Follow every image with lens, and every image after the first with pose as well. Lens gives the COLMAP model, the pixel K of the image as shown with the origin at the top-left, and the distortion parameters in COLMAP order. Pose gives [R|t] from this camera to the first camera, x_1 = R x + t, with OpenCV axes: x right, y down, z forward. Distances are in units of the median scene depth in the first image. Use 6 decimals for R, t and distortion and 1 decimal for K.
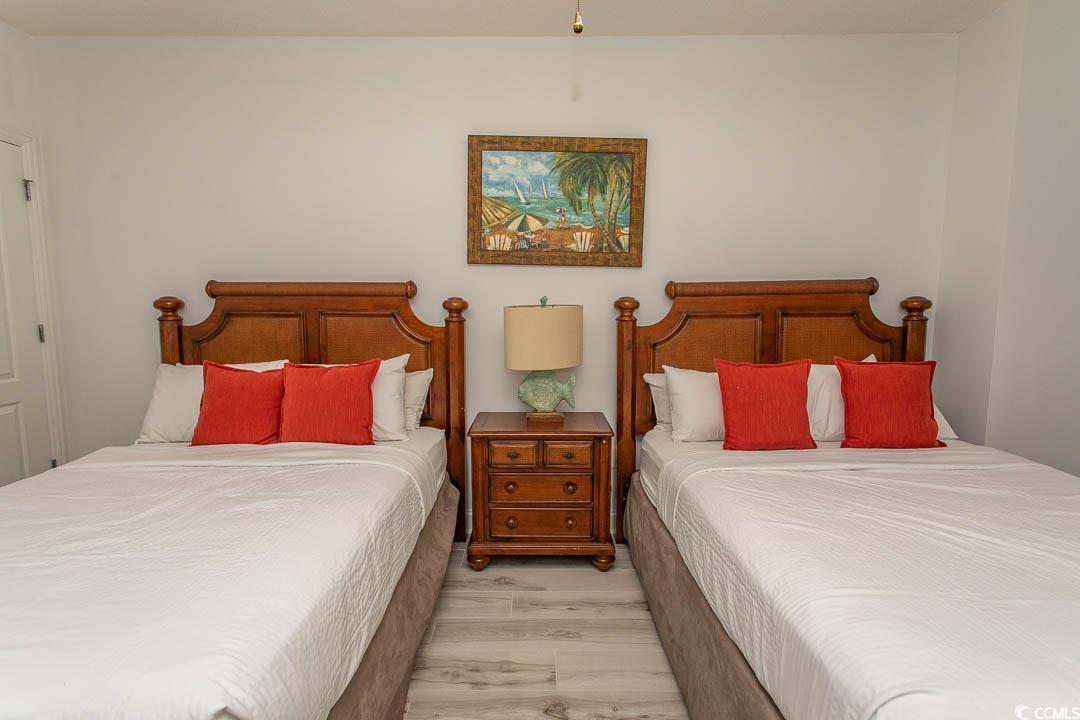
lens RADIAL K [[507.8, 0, 535.6], [0, 507.8, 357.6], [0, 0, 1]] dist [-0.000076, 0.001279]
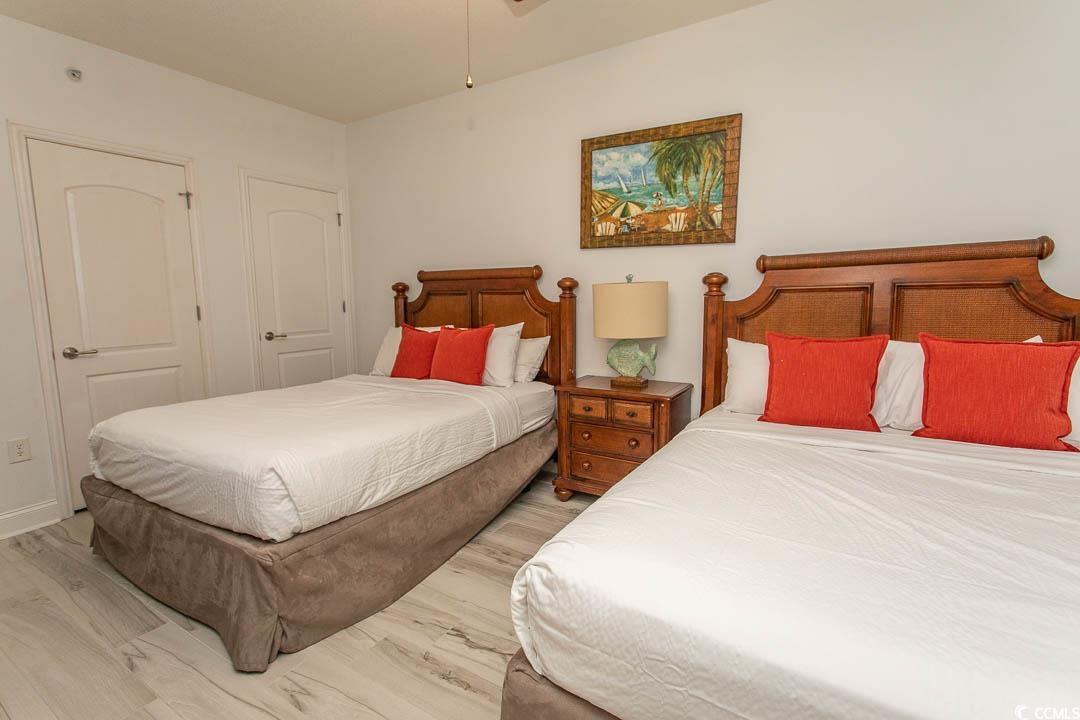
lens RADIAL K [[507.8, 0, 535.6], [0, 507.8, 357.6], [0, 0, 1]] dist [-0.000076, 0.001279]
pose [[0.848778, 0.054964, -0.525884, 0.421190], [-0.044316, 0.998478, 0.032832, 0.034856], [0.526888, -0.004562, 0.849922, -0.066008]]
